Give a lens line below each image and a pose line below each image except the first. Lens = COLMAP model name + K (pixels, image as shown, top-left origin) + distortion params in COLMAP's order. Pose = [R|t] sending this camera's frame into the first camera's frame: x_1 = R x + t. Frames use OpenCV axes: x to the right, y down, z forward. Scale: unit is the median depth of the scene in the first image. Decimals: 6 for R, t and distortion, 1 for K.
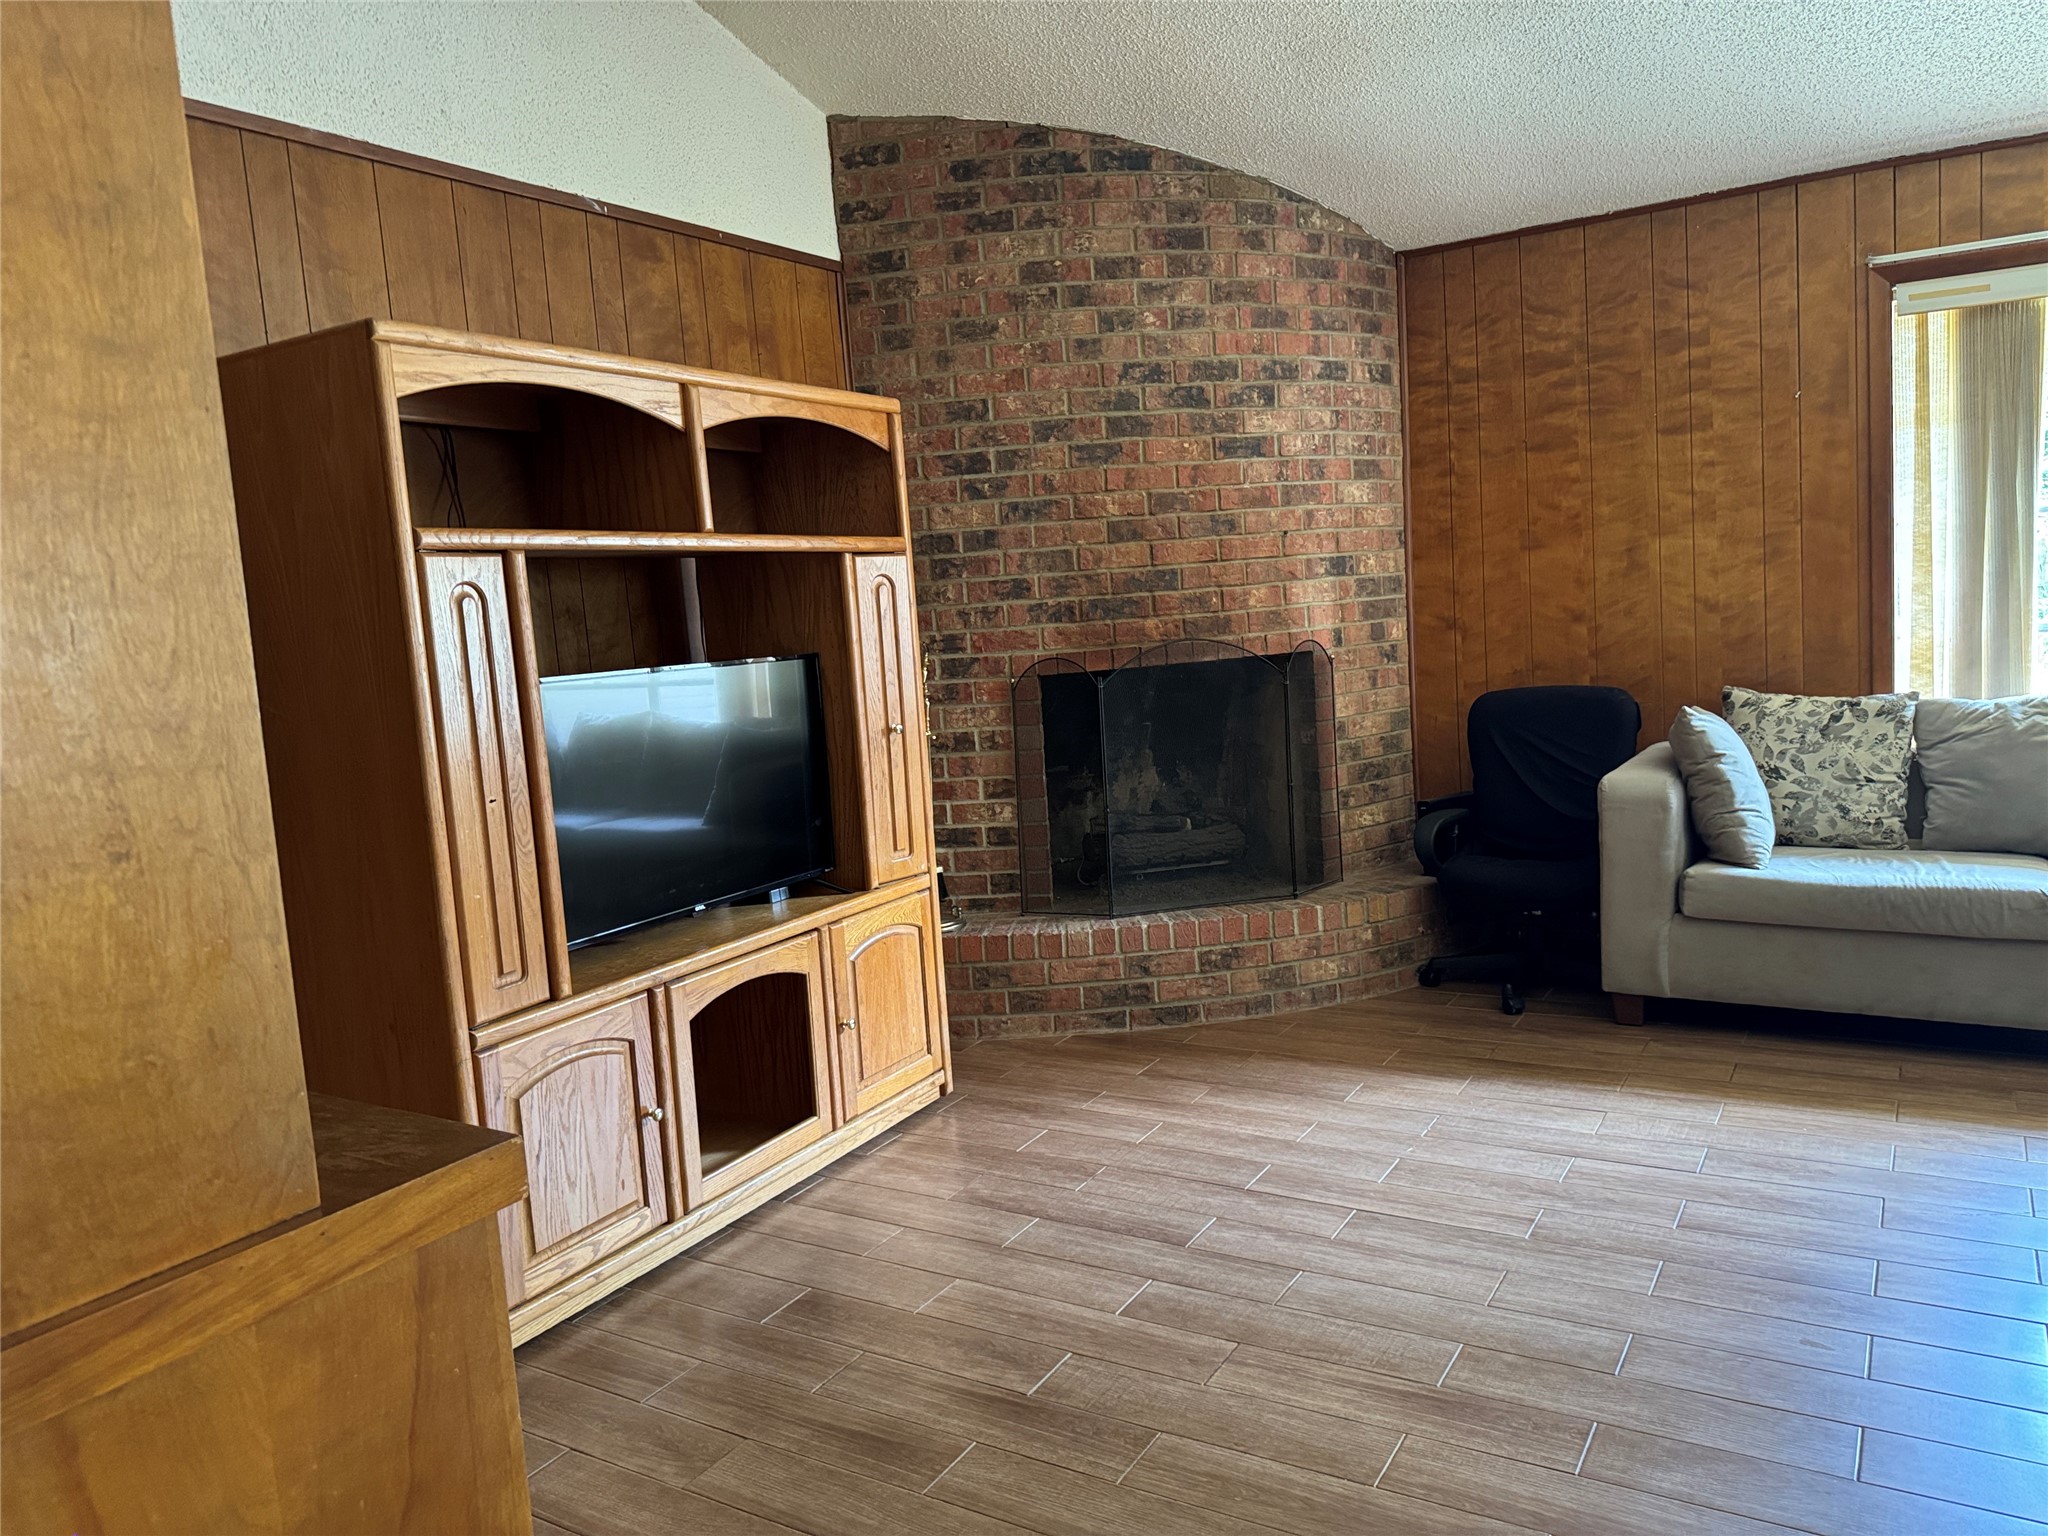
lens RADIAL K [[1438.4, 0, 966.8], [0, 1438.4, 784.2], [0, 0, 1]] dist [0.077298, -0.104633]
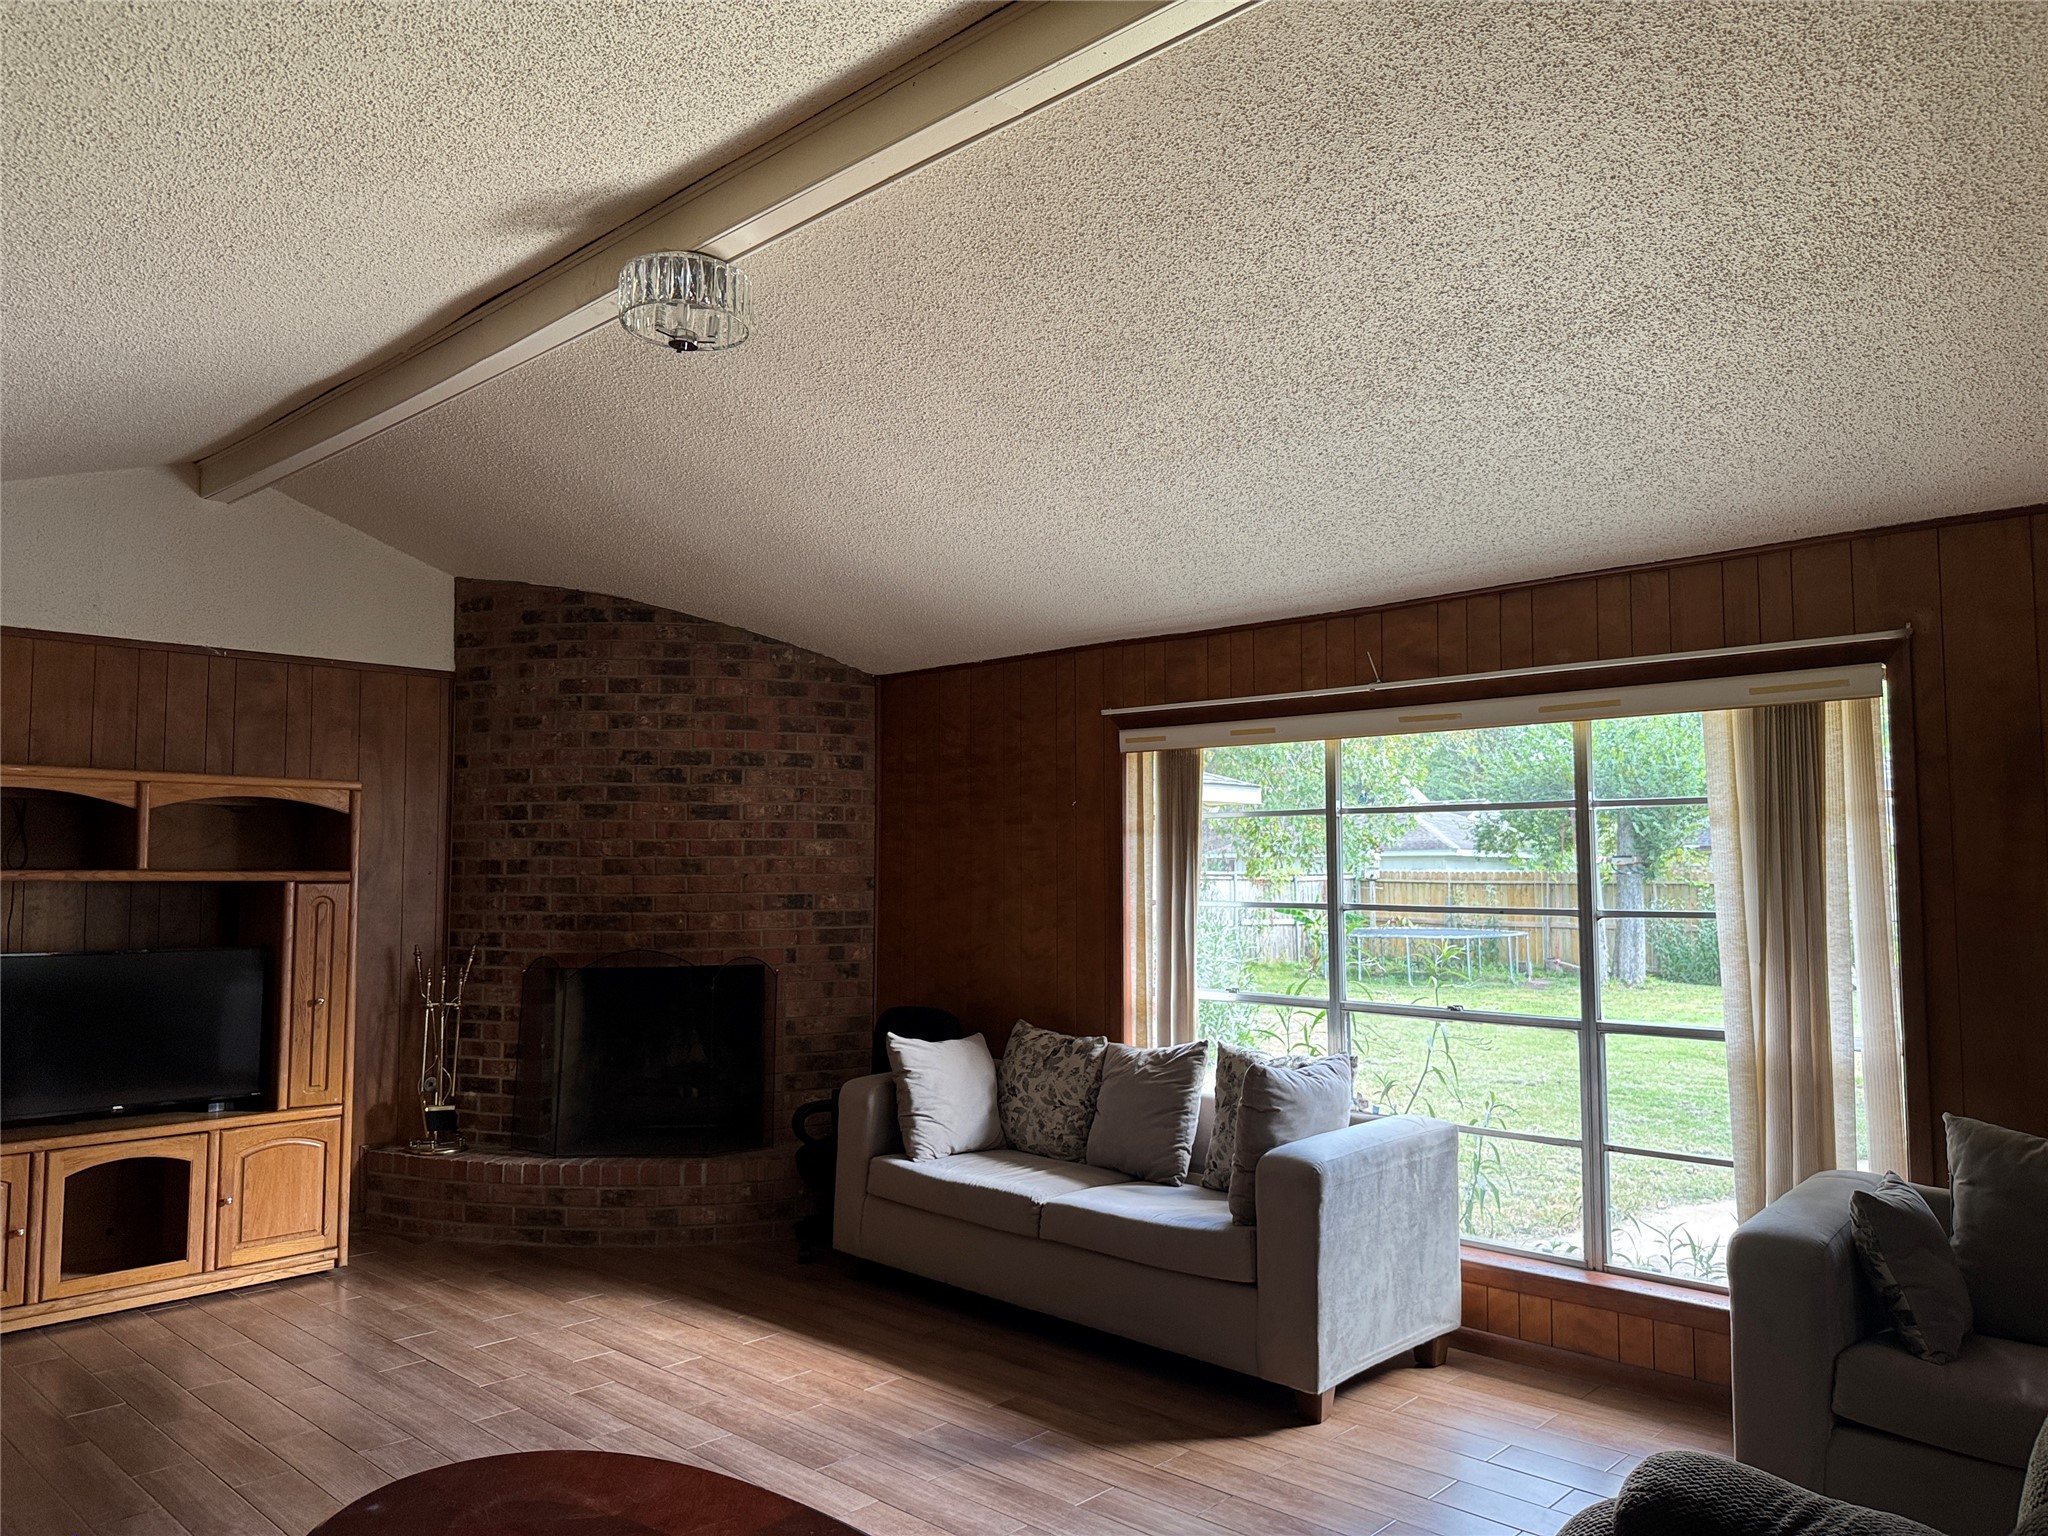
lens RADIAL K [[1438.4, 0, 978.0], [0, 1438.4, 760.7], [0, 0, 1]] dist [0.077298, -0.104633]
pose [[0.978023, 0.053801, -0.201435, 0.725699], [-0.091614, 0.978761, -0.183395, -0.053881], [0.187290, 0.197819, 0.962180, -0.285473]]
